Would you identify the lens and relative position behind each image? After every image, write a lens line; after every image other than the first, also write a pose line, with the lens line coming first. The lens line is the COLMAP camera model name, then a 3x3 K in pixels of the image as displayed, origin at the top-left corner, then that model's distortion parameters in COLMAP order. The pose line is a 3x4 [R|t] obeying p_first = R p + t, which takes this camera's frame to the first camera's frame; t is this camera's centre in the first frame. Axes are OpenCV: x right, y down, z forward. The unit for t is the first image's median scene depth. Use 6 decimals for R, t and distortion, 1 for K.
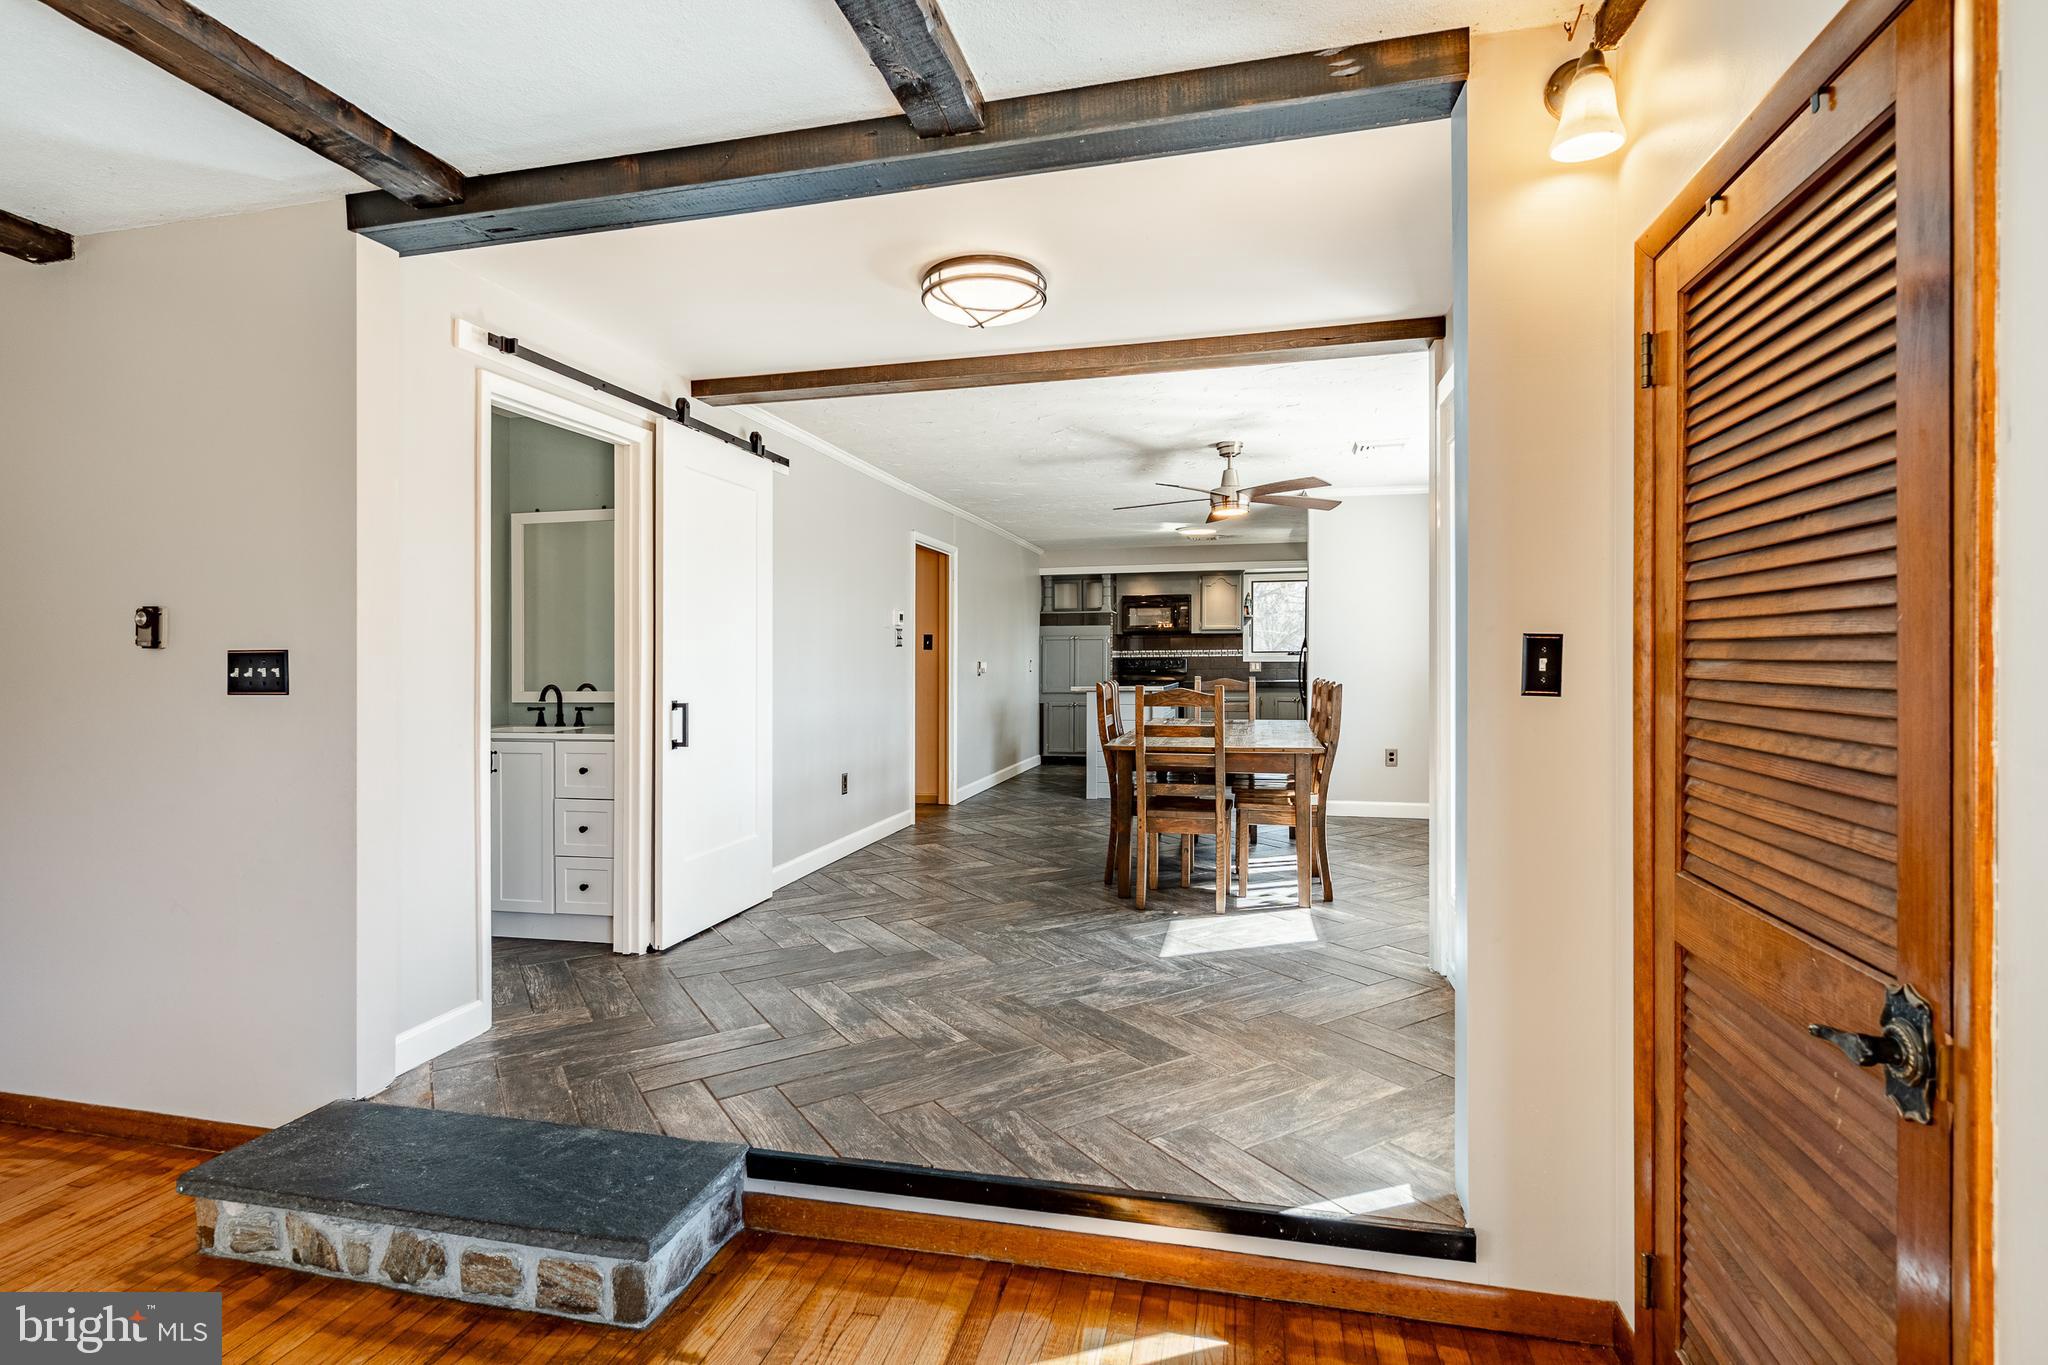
lens RADIAL K [[990.8, 0, 1026.3], [0, 990.8, 670.5], [0, 0, 1]] dist [0.001224, 0.000047]
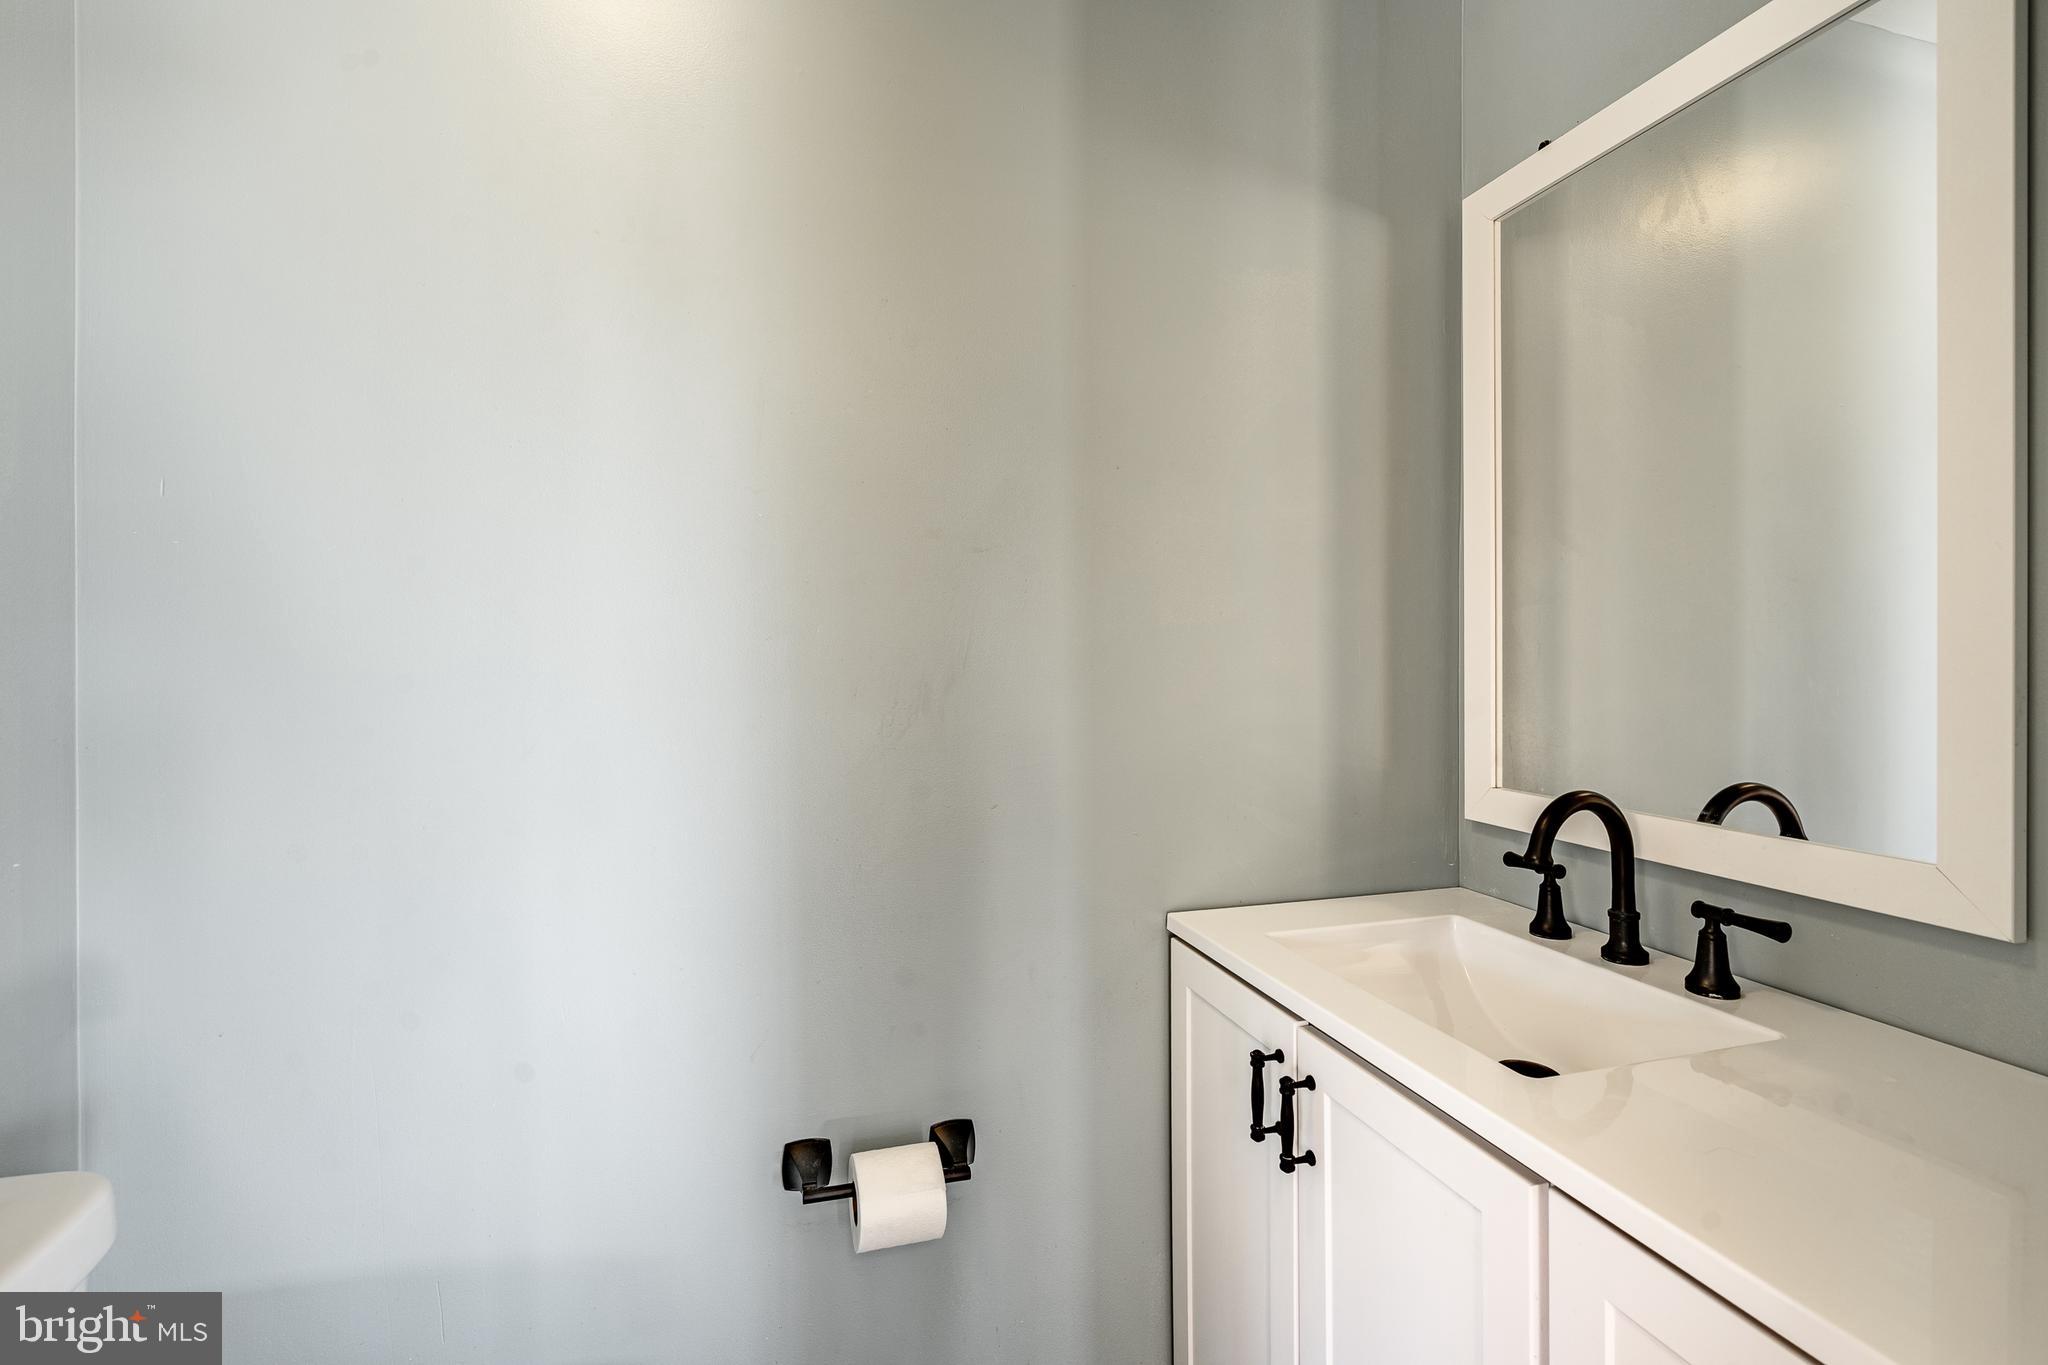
lens RADIAL K [[935.1, 0, 1028.8], [0, 935.1, 678.7], [0, 0, 1]] dist [0.000992, 0.000155]
pose [[0.484402, -0.004633, -0.874833, -0.341773], [0.001514, 0.999989, -0.004458, -0.010384], [0.874844, 0.000835, 0.484404, 0.763620]]
